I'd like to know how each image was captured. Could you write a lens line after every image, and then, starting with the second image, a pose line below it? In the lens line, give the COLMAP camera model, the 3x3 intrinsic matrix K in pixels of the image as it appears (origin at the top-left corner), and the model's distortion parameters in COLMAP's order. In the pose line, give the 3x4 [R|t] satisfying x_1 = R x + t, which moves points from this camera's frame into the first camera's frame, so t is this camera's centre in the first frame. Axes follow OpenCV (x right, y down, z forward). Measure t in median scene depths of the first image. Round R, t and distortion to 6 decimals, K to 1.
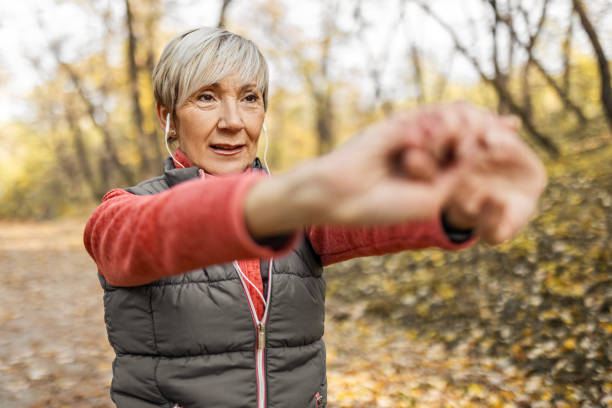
lens RADIAL K [[622.9, 0, 309.1], [0, 622.9, 165.1], [0, 0, 1]] dist [-0.011342, 0.000000]
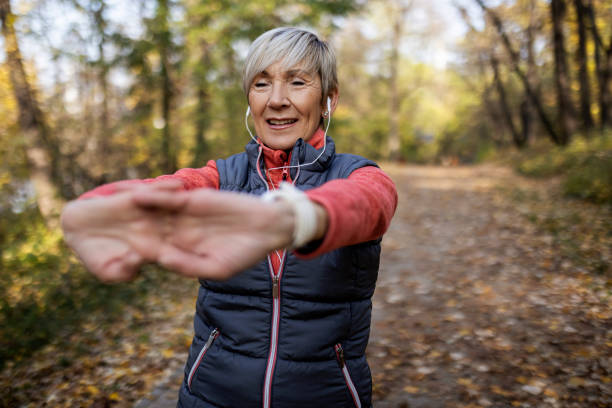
lens RADIAL K [[622.9, 0, 306.8], [0, 622.9, 194.3], [0, 0, 1]] dist [-0.011342, 0.000000]
pose [[0.777842, 0.070690, -0.624472, 0.117283], [0.016658, 0.990986, 0.132927, -0.010273], [0.628240, -0.113799, 0.769652, 0.021910]]
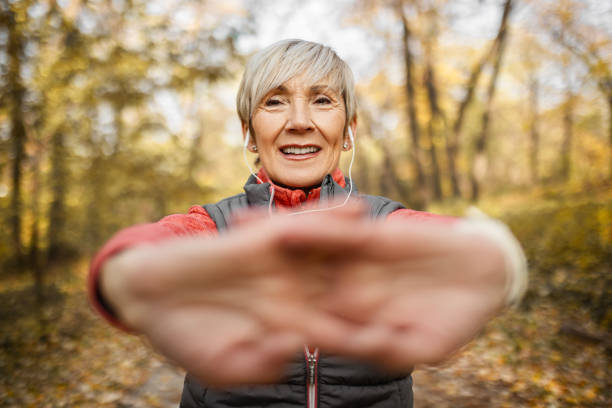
lens RADIAL K [[622.9, 0, 319.2], [0, 622.9, 193.1], [0, 0, 1]] dist [-0.011342, 0.000000]
pose [[0.907810, 0.005614, -0.419345, 0.049535], [0.003299, 0.999784, 0.020526, 0.001099], [0.419369, -0.020018, 0.907595, 0.034613]]
